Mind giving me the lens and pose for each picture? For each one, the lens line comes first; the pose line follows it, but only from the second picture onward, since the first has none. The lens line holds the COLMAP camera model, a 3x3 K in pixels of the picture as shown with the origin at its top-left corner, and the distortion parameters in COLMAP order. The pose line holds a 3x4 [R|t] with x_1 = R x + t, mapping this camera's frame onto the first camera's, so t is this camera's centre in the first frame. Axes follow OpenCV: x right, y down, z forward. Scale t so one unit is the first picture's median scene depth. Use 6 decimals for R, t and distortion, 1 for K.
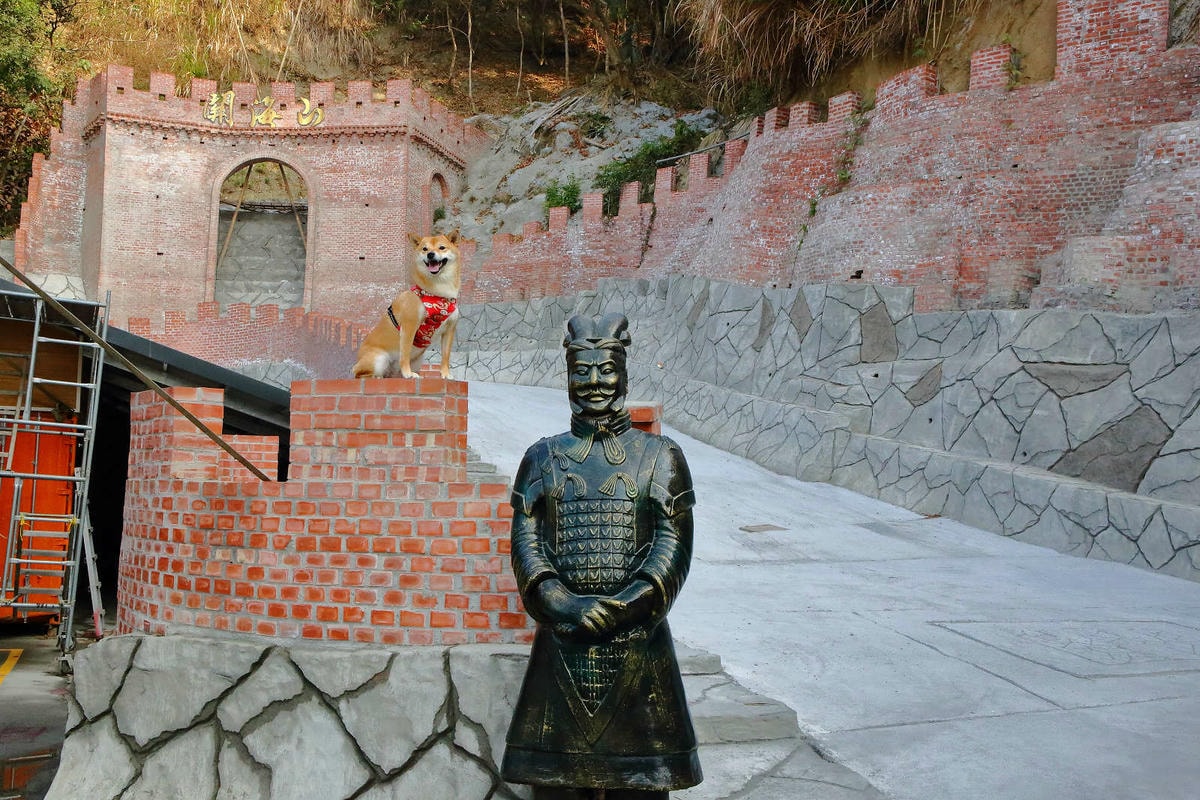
lens RADIAL K [[1231.5, 0, 600.0], [0, 1231.5, 400.0], [0, 0, 1]] dist [-0.012242, -0.000476]
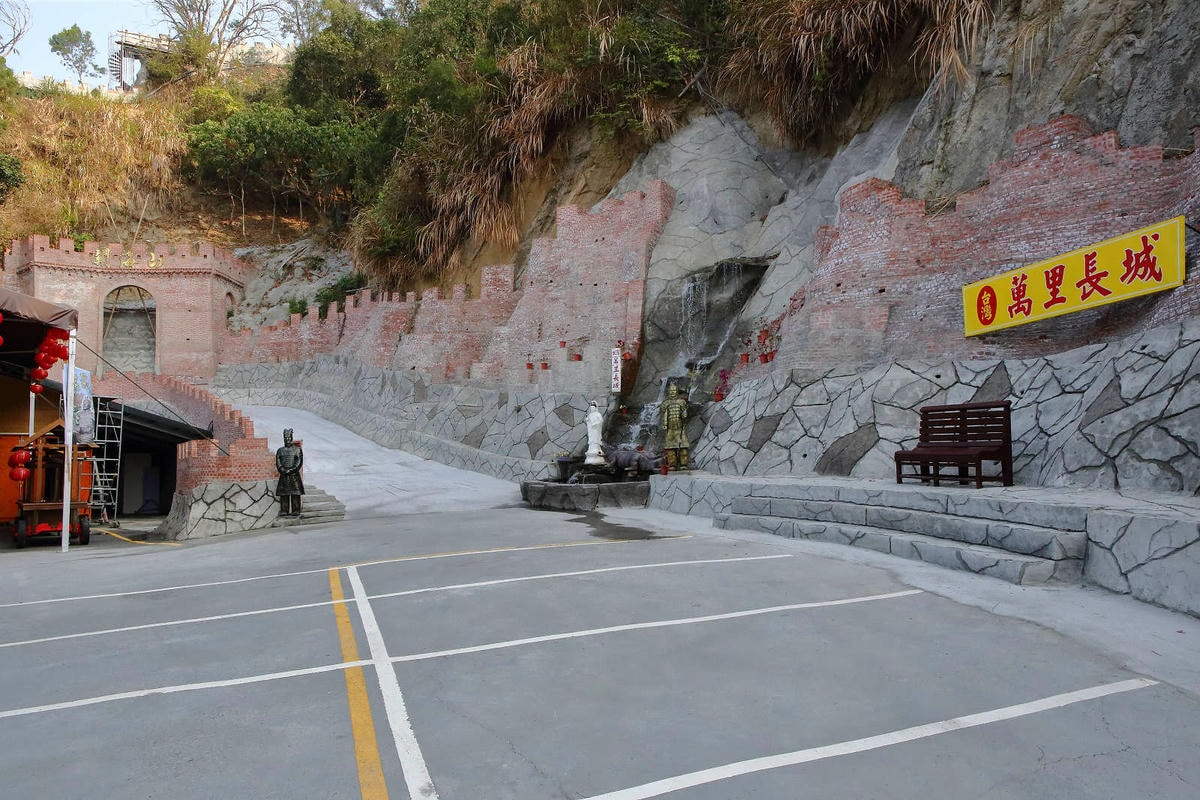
lens RADIAL K [[833.4, 0, 600.0], [0, 833.4, 400.0], [0, 0, 1]] dist [-0.100917, 0.089171]
pose [[0.952698, -0.028273, 0.302600, 0.028901], [0.024922, 0.999578, 0.014932, -0.027278], [-0.302894, -0.006684, 0.953001, -0.414207]]
